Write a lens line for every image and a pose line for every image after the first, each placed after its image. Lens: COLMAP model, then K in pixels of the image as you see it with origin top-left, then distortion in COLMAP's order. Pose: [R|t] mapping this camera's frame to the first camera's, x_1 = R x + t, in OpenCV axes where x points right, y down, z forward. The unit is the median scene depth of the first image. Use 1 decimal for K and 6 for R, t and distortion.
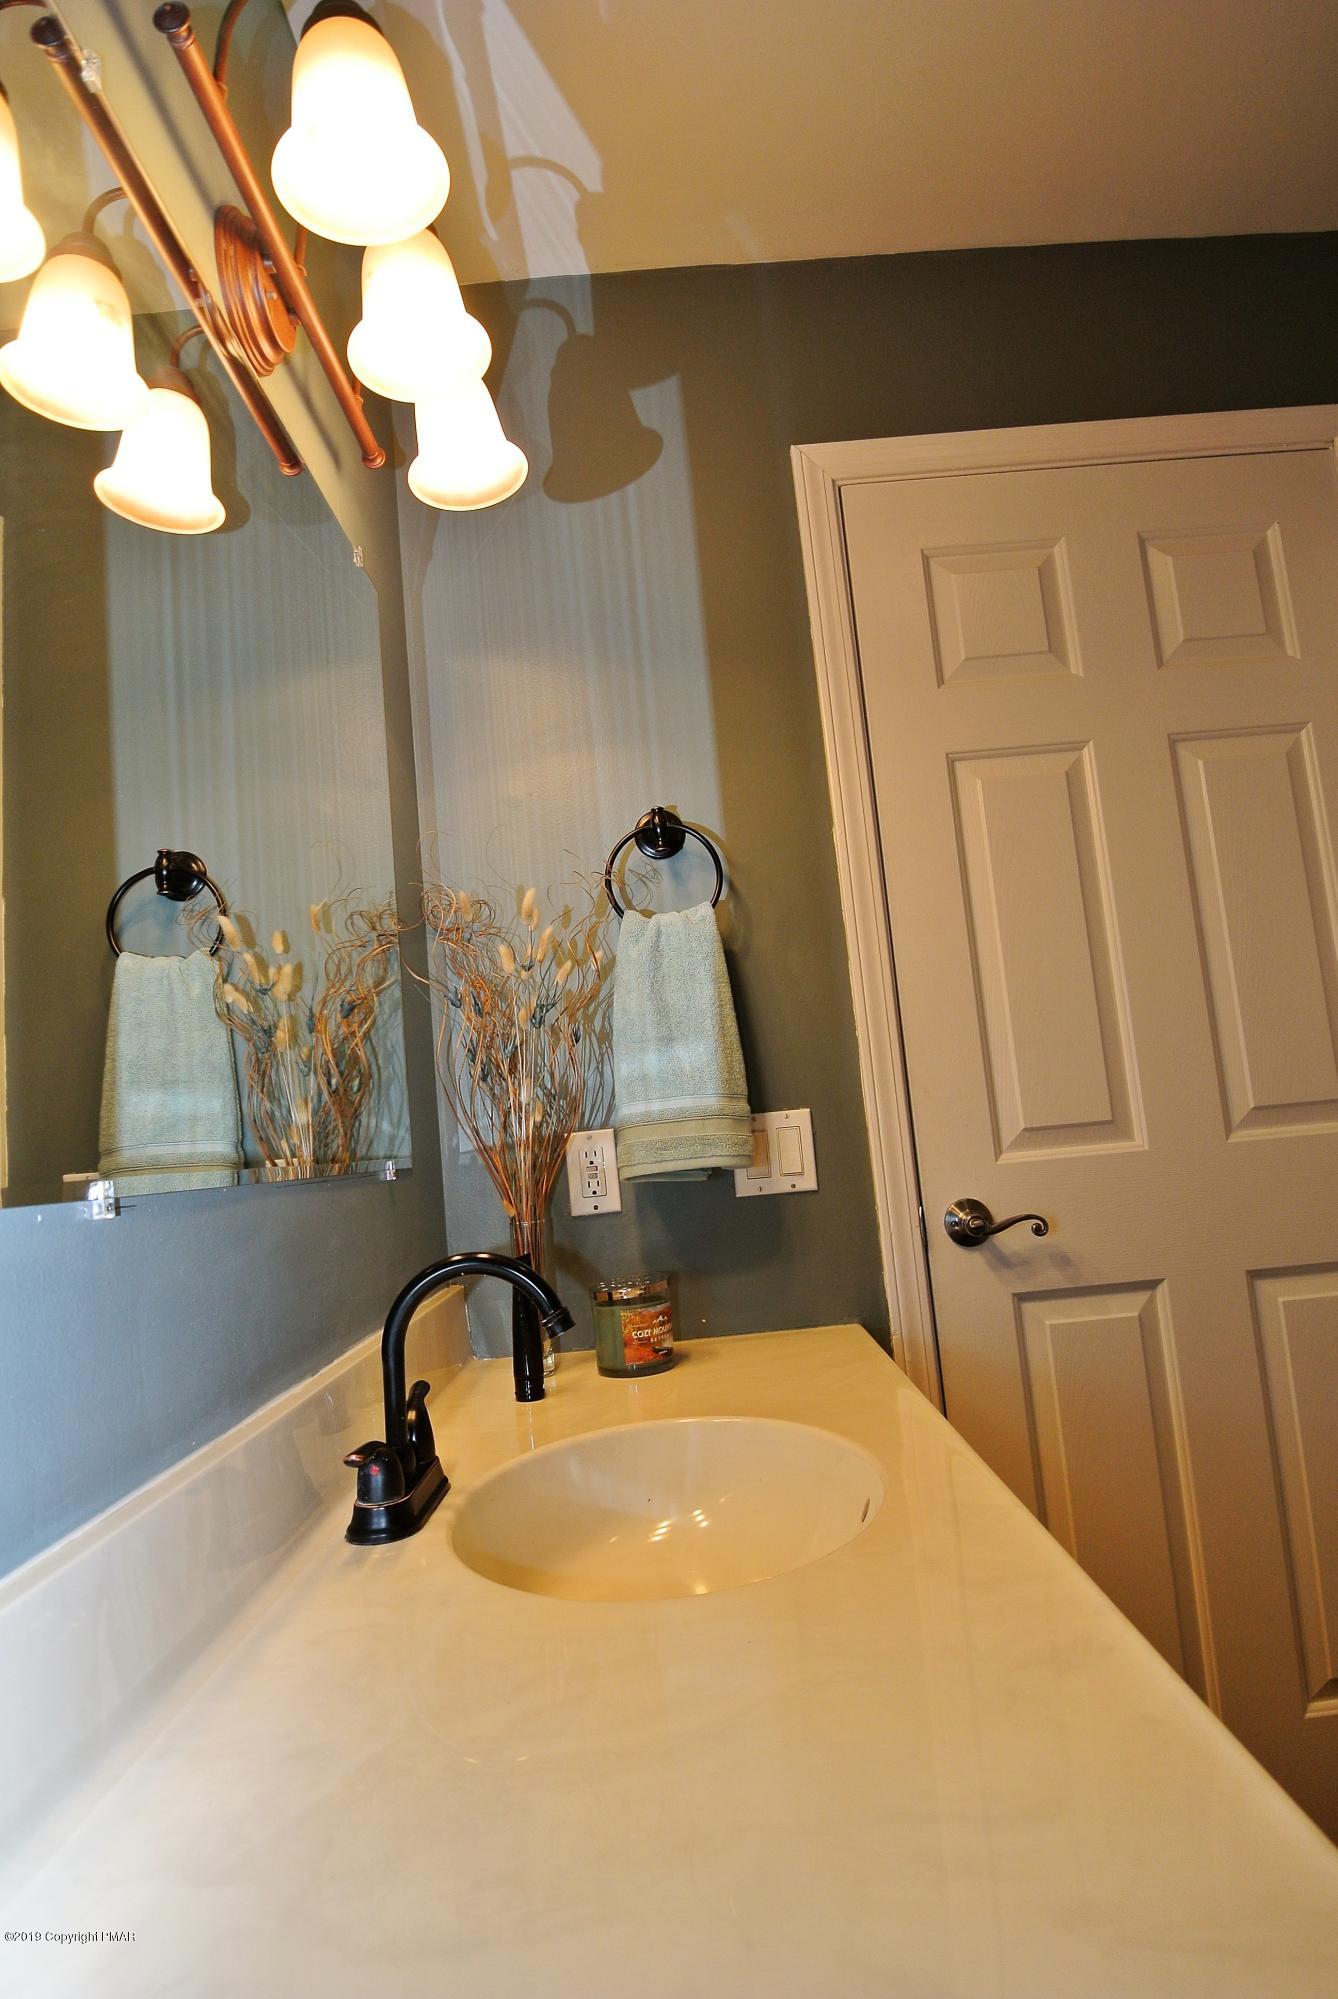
lens RADIAL K [[1116.0, 0, 688.0], [0, 1116.0, 996.4], [0, 0, 1]] dist [0.003552, -0.036374]
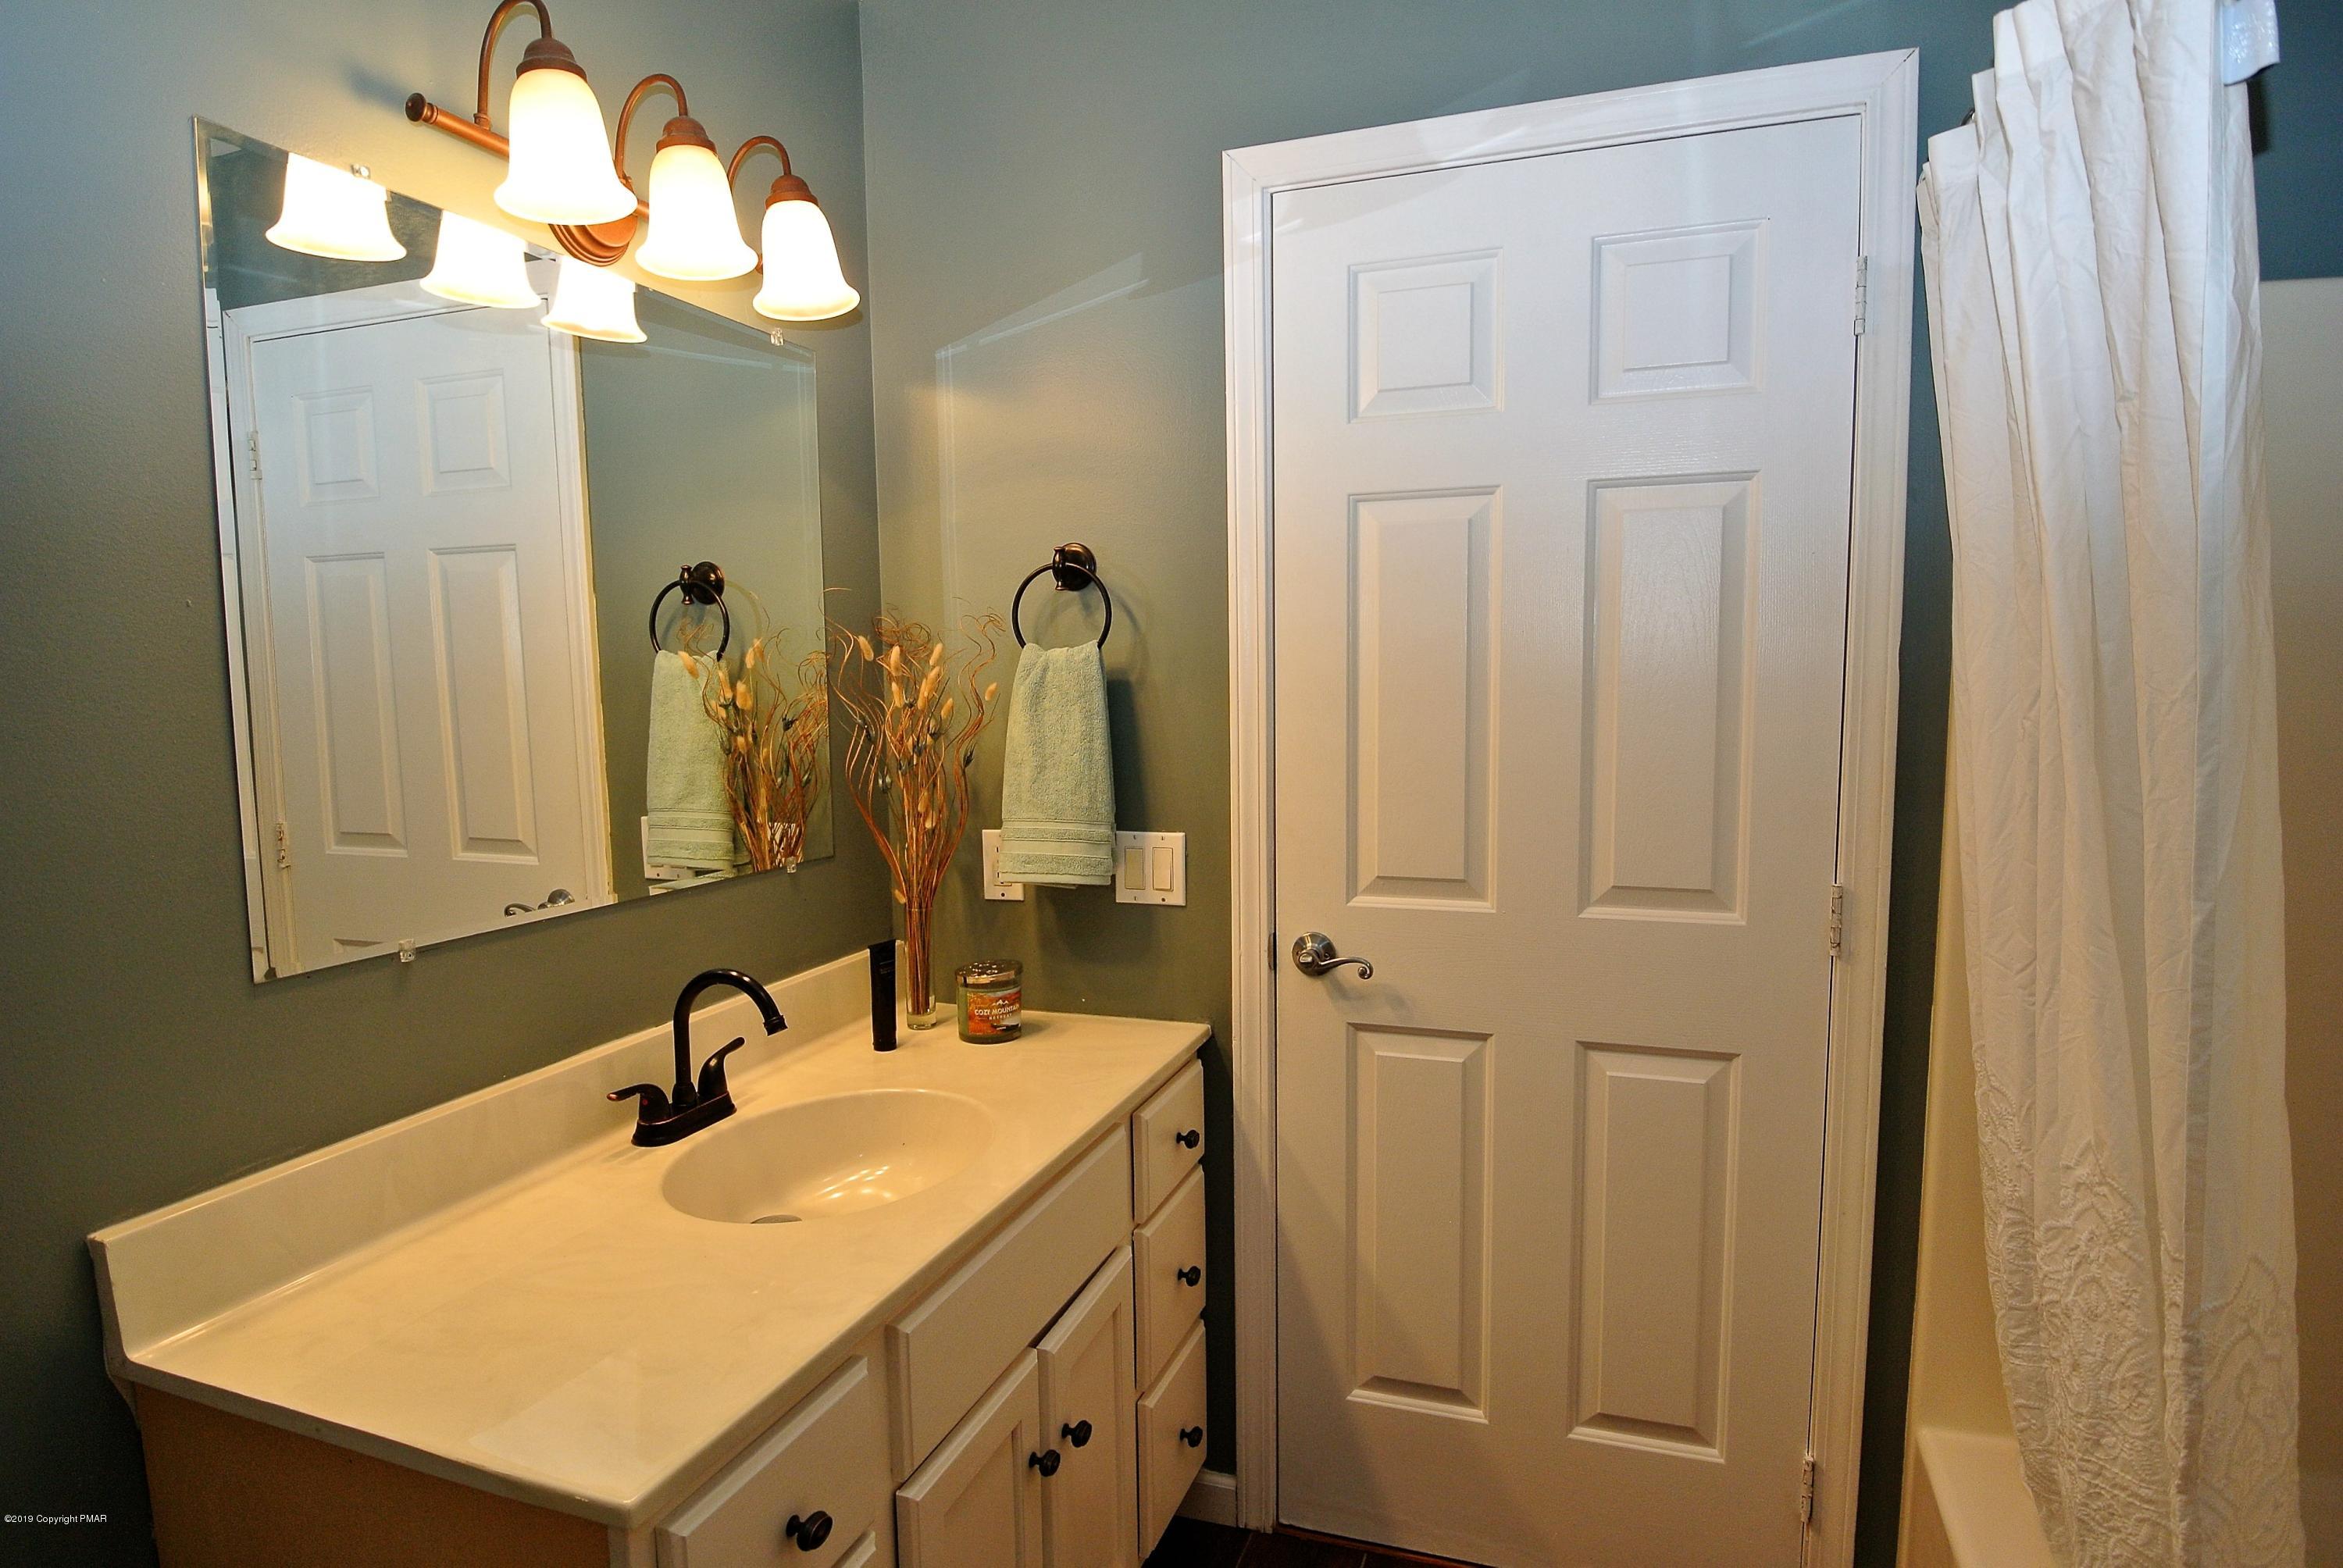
lens RADIAL K [[1307.9, 0, 1169.8], [0, 1307.9, 811.3], [0, 0, 1]] dist [0.003552, -0.036374]
pose [[0.935465, 0.114283, -0.334433, 0.530878], [-0.029980, 0.968524, 0.247107, -0.240729], [0.352146, -0.221134, 0.909447, -0.169415]]
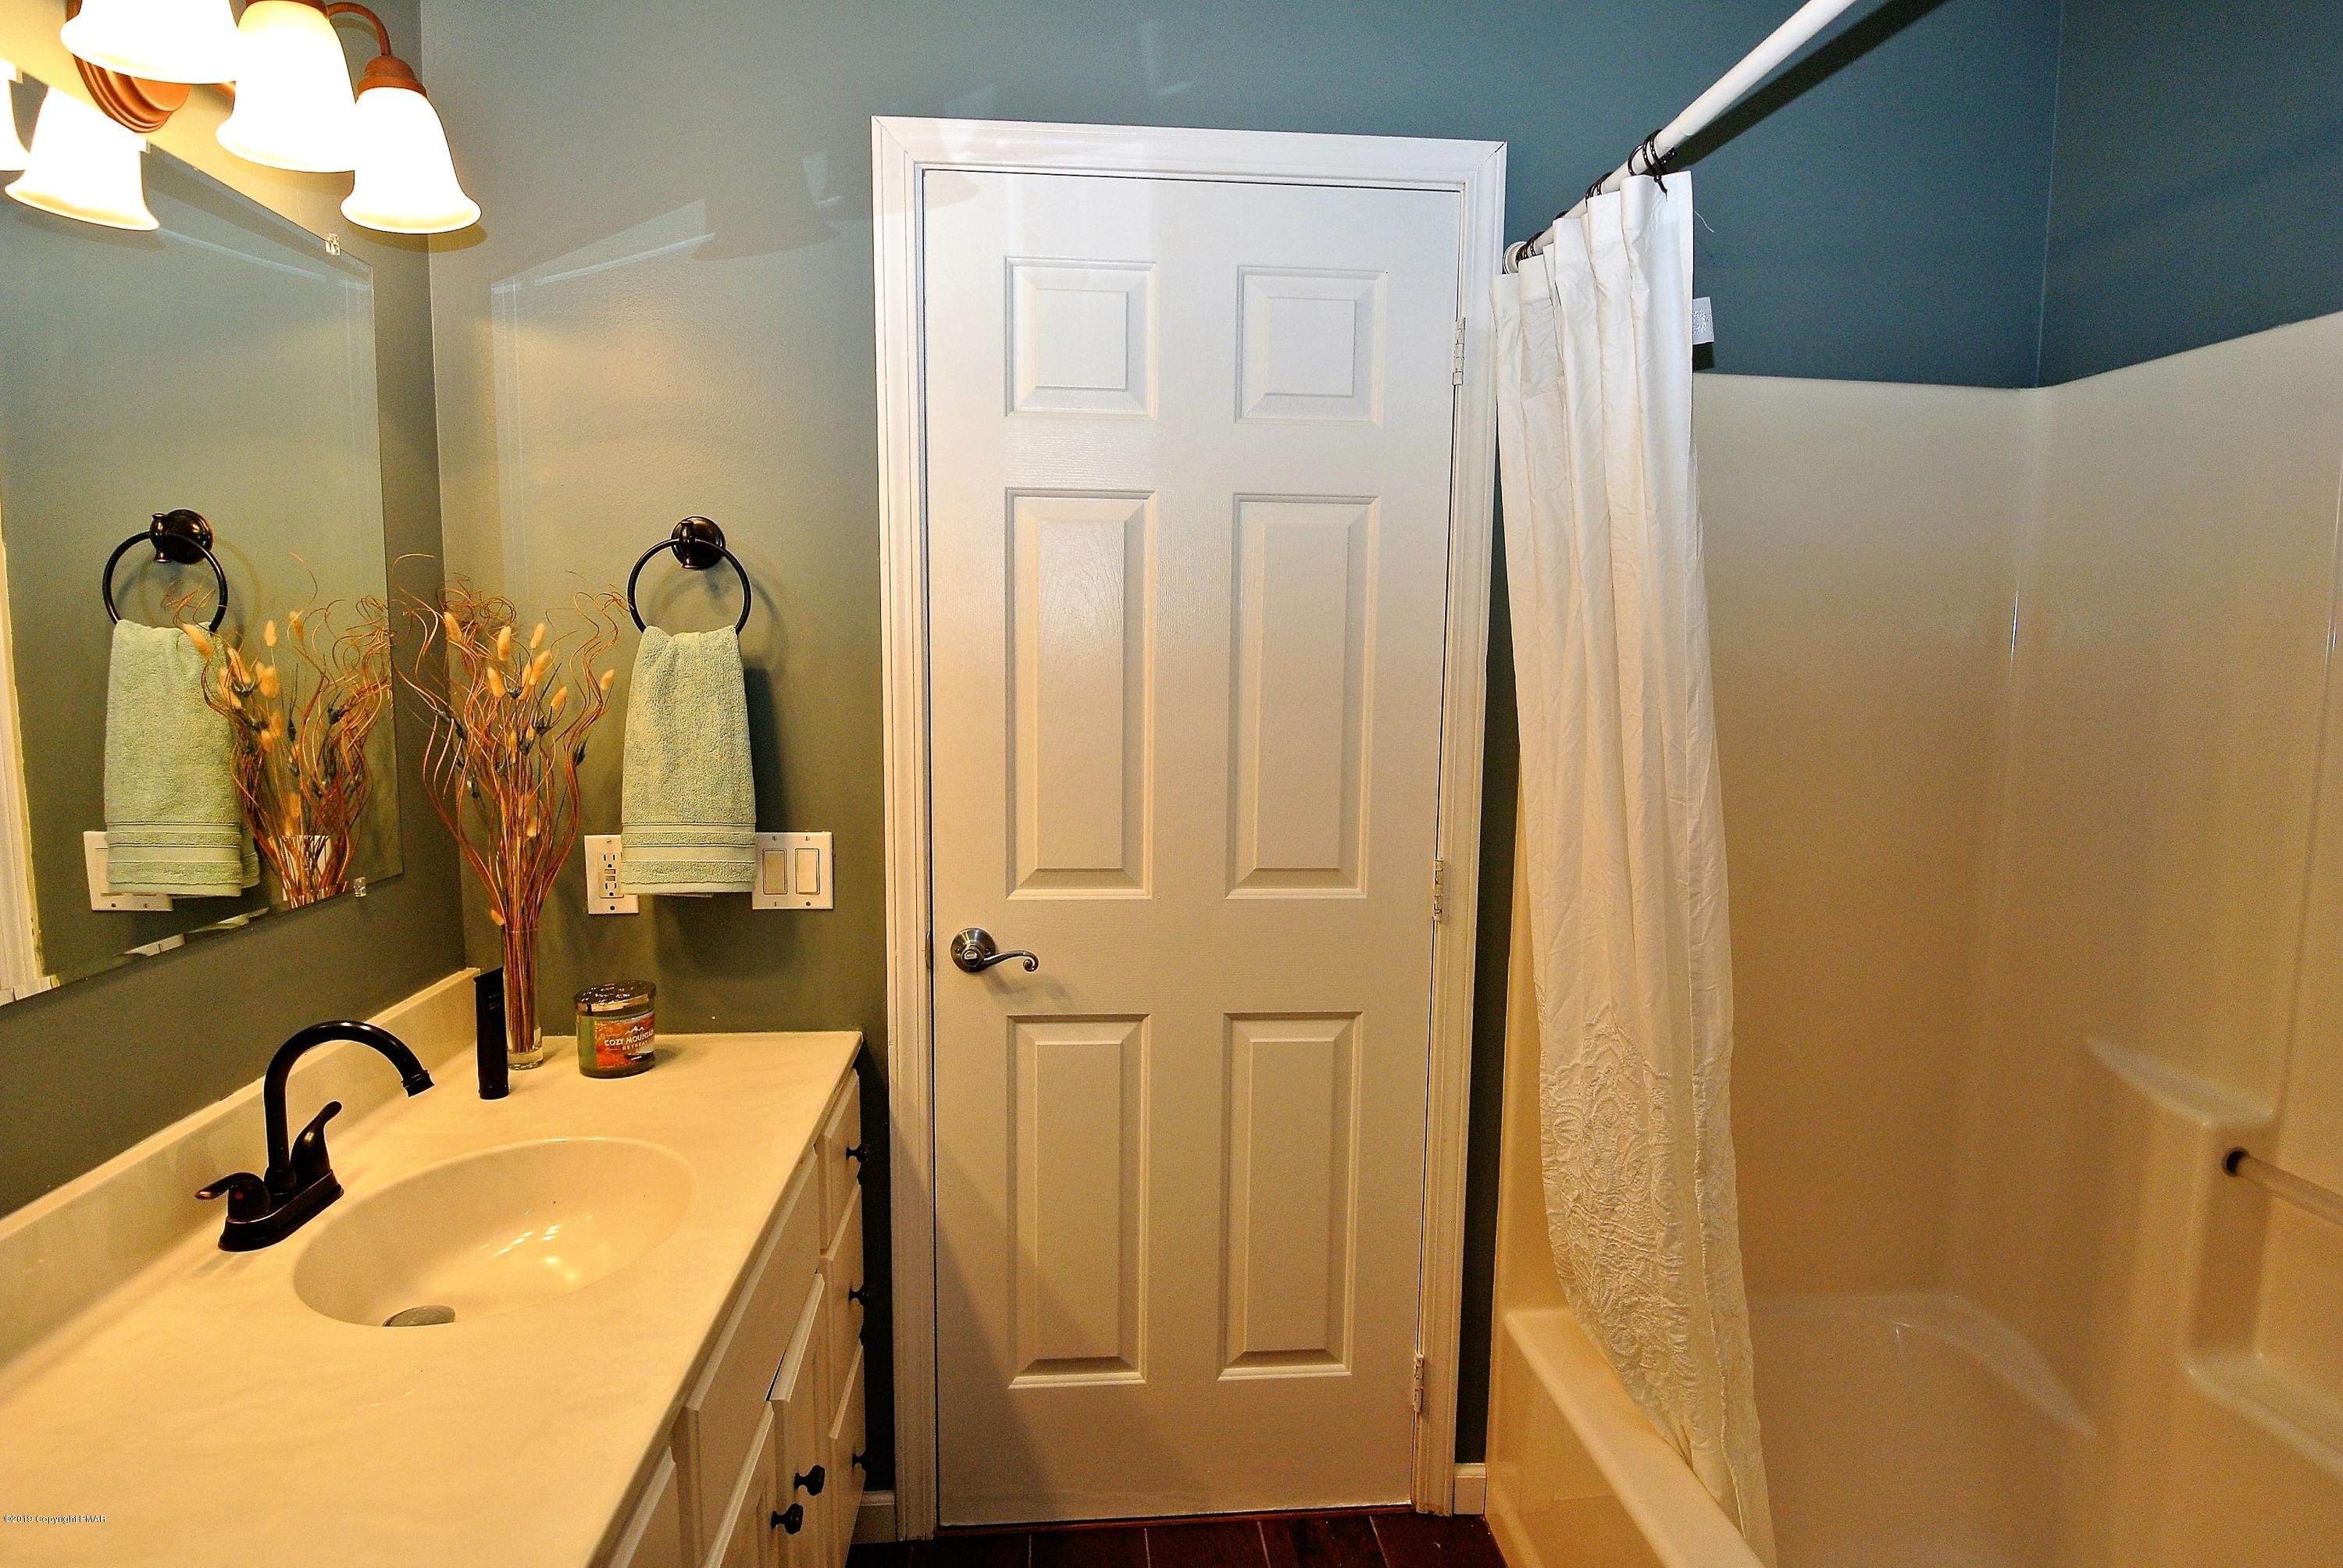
lens RADIAL K [[1311.6, 0, 1176.4], [0, 1311.6, 814.3], [0, 0, 1]] dist [0.003410, -0.032735]
pose [[0.991445, 0.092217, 0.092378, 0.317985], [-0.111565, 0.966058, 0.232993, -0.239159], [-0.067757, -0.241306, 0.968081, -0.199555]]
